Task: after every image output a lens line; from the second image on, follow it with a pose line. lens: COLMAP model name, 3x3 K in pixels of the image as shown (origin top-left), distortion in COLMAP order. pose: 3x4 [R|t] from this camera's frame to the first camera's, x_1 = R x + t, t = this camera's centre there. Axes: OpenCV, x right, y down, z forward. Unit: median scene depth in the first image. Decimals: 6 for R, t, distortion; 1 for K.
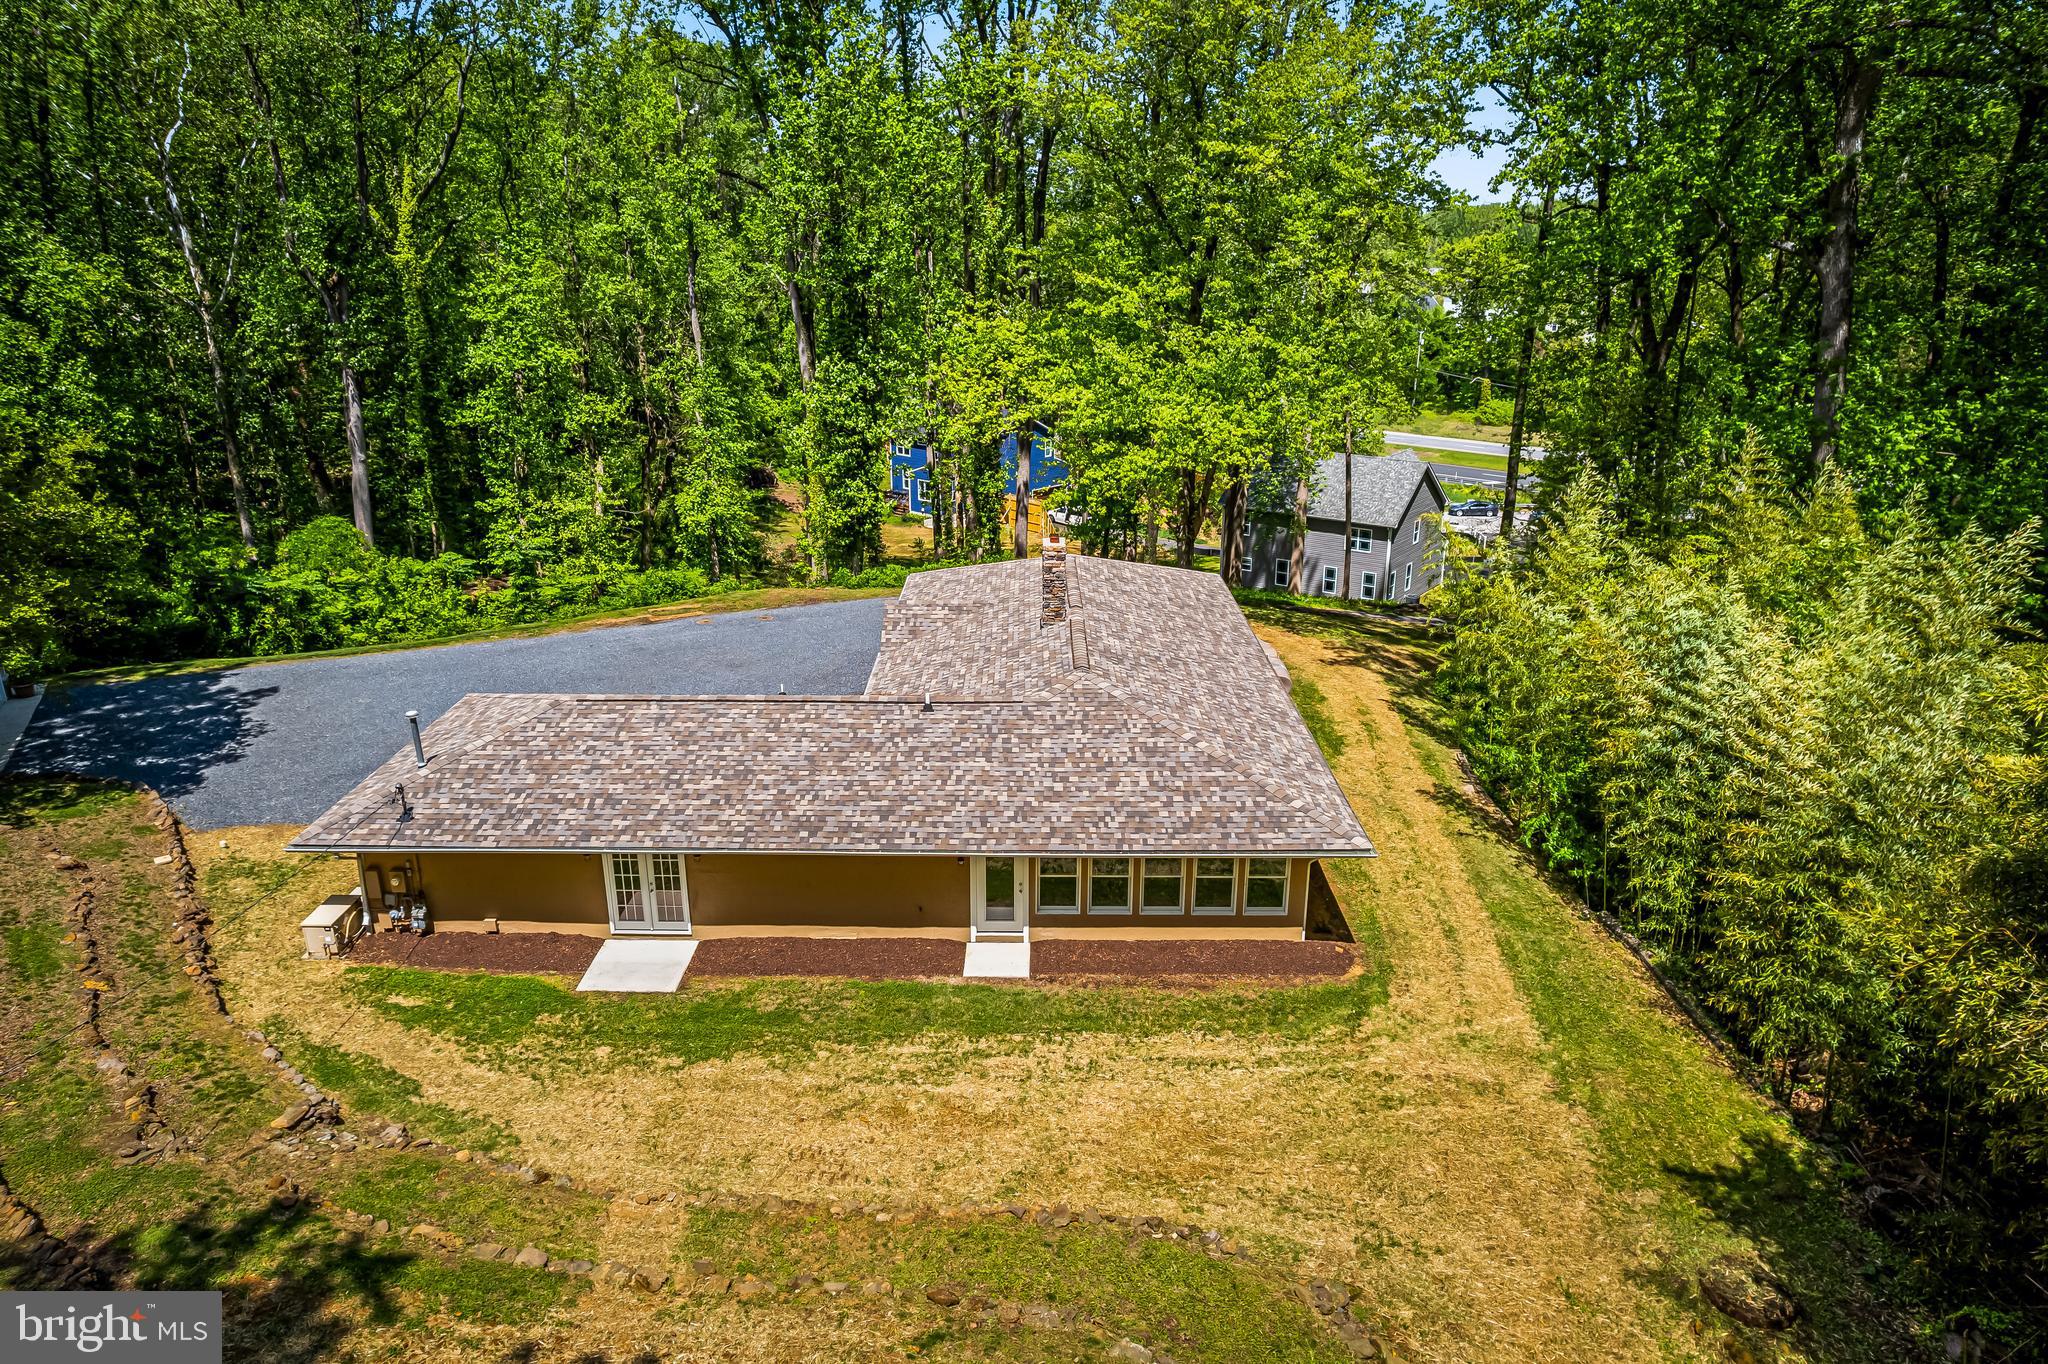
lens RADIAL K [[1285.5, 0, 987.5], [0, 1285.5, 682.1], [0, 0, 1]] dist [-0.036634, 0.001412]
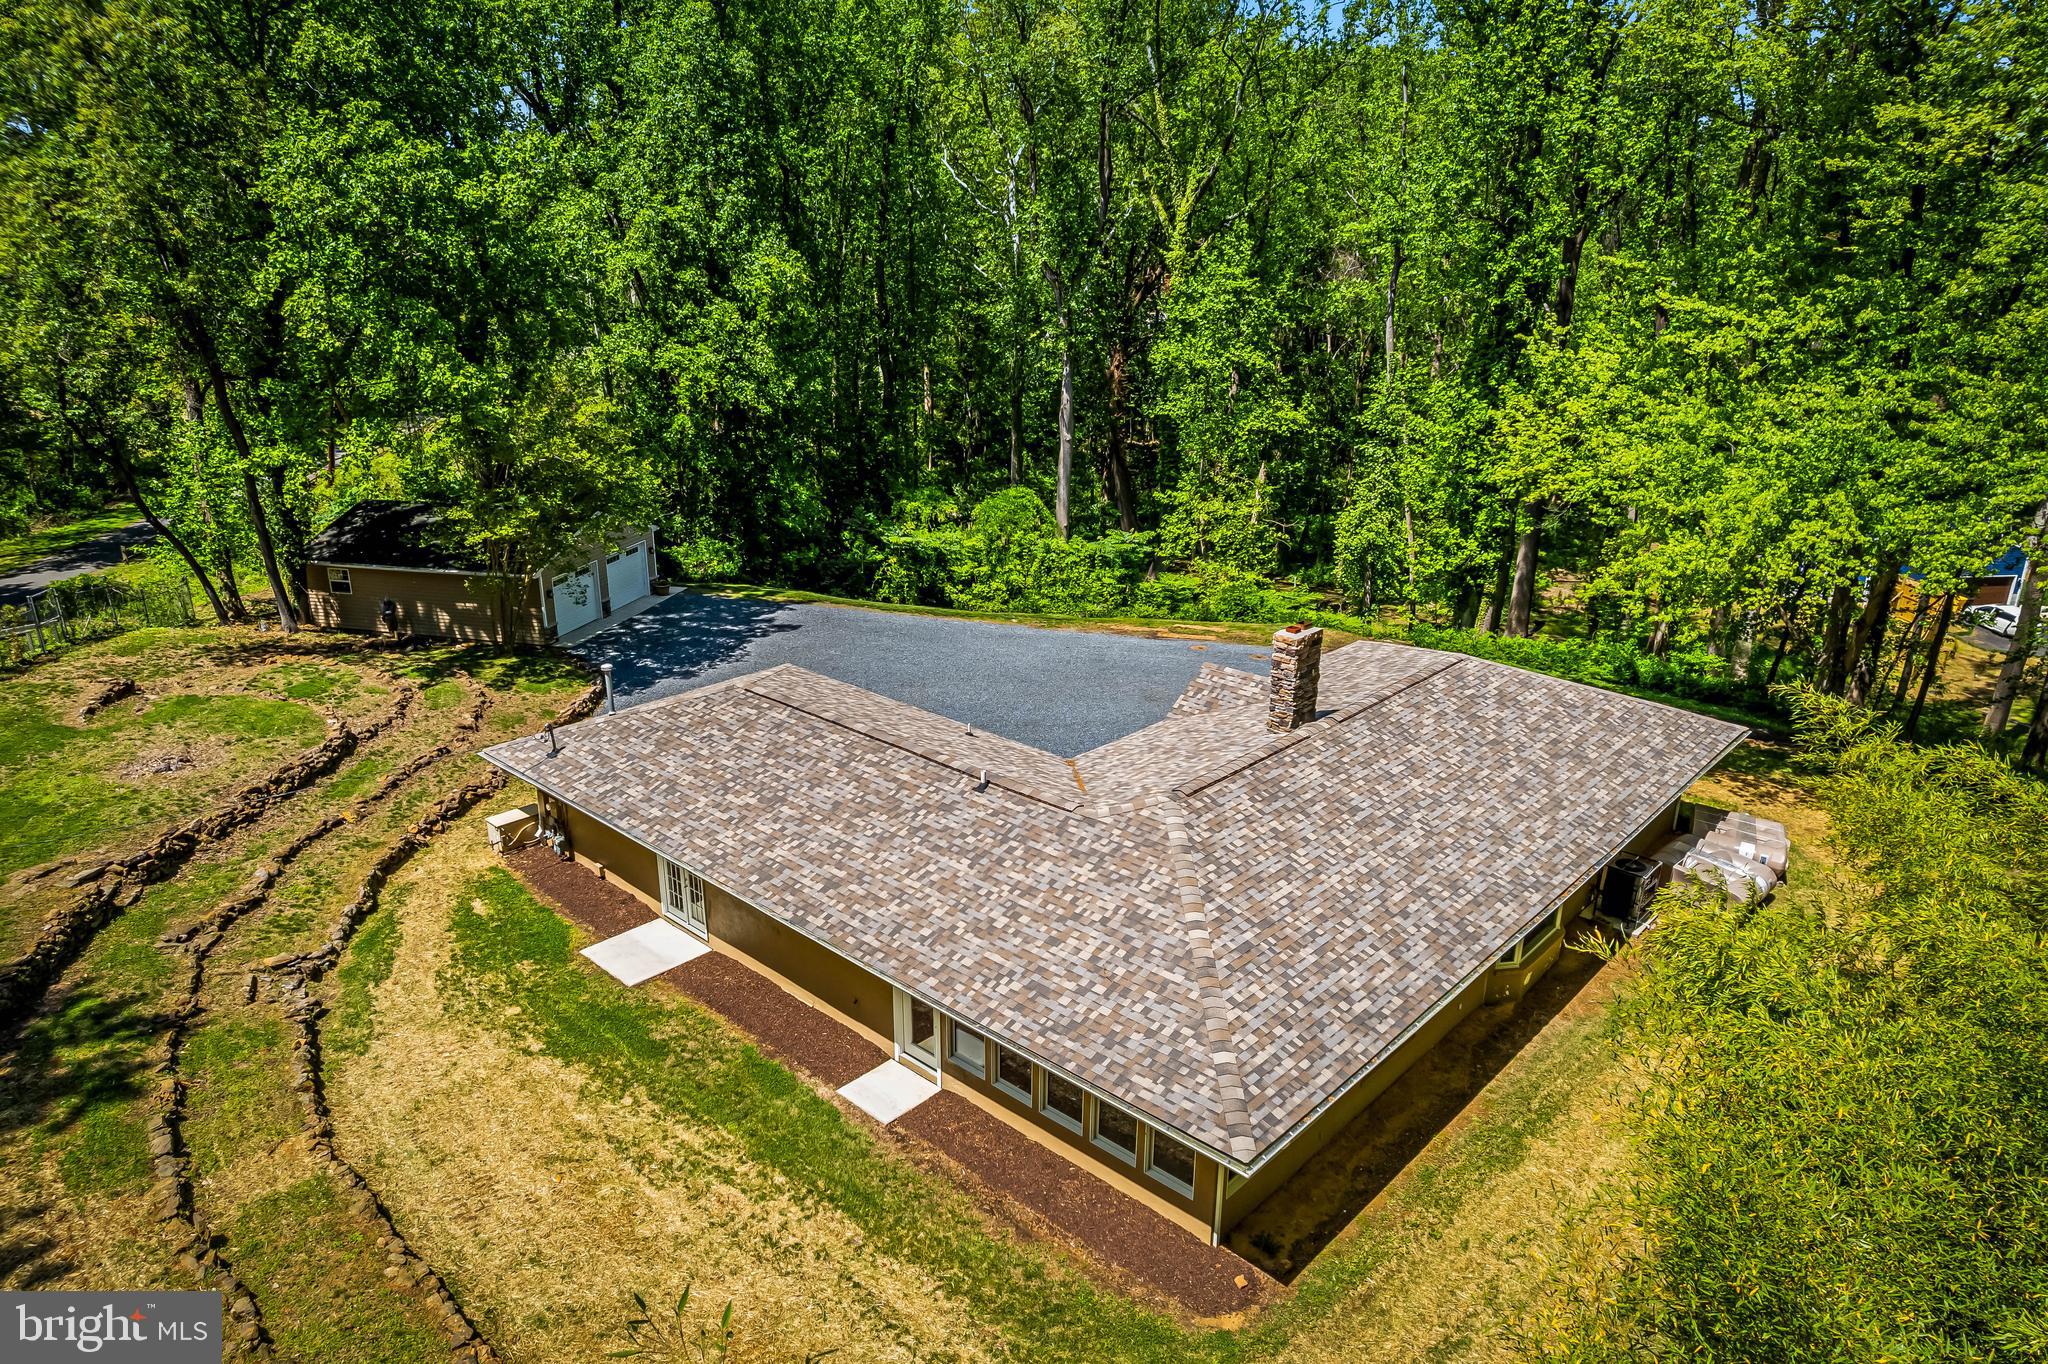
lens RADIAL K [[1285.5, 0, 987.5], [0, 1285.5, 682.1], [0, 0, 1]] dist [-0.036634, 0.001412]
pose [[0.751183, 0.218707, -0.622809, 0.410435], [-0.218007, 0.972772, 0.078657, -0.100903], [0.623054, 0.076691, 0.778410, 0.275270]]
